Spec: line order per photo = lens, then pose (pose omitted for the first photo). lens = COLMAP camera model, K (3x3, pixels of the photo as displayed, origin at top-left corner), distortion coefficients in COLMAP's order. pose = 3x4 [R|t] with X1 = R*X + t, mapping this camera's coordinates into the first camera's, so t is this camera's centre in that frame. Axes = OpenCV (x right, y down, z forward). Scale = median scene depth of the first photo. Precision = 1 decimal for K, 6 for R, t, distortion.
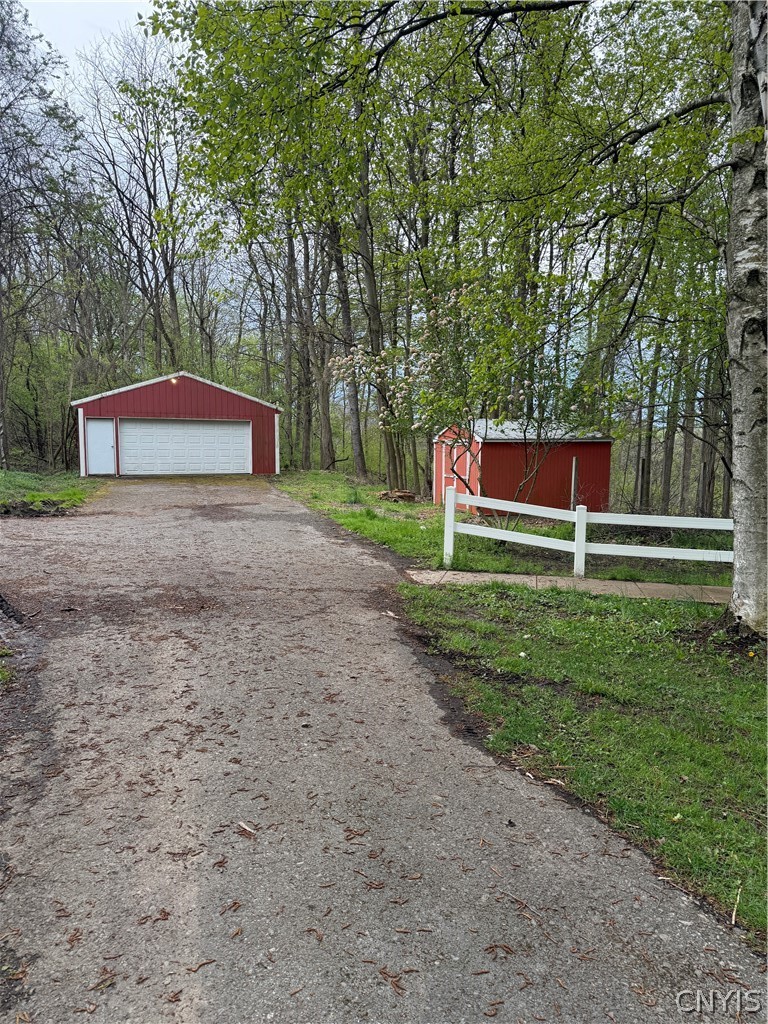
lens RADIAL K [[705.0, 0, 389.2], [0, 705.0, 506.5], [0, 0, 1]] dist [0.080978, -0.028919]
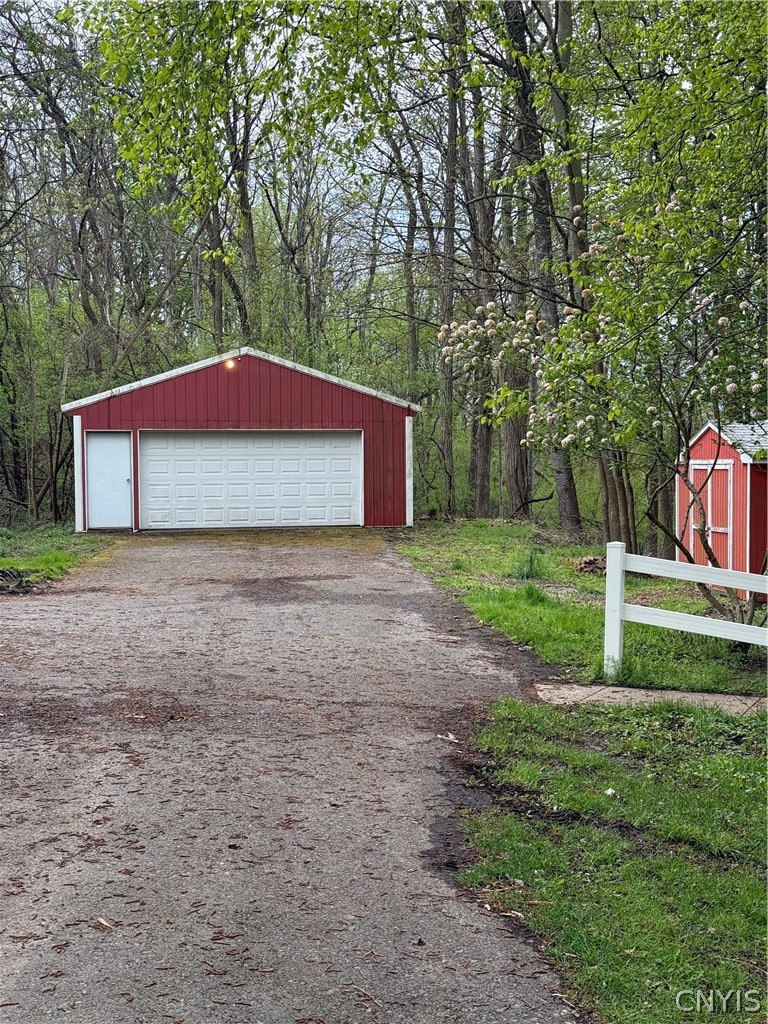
lens RADIAL K [[1436.5, 0, 382.7], [0, 1436.5, 516.8], [0, 0, 1]] dist [0.215508, 0.000000]
pose [[0.975360, -0.004530, -0.220571, 0.145740], [-0.007633, 0.998498, -0.054258, 0.015560], [0.220486, 0.054605, 0.973861, -0.188834]]
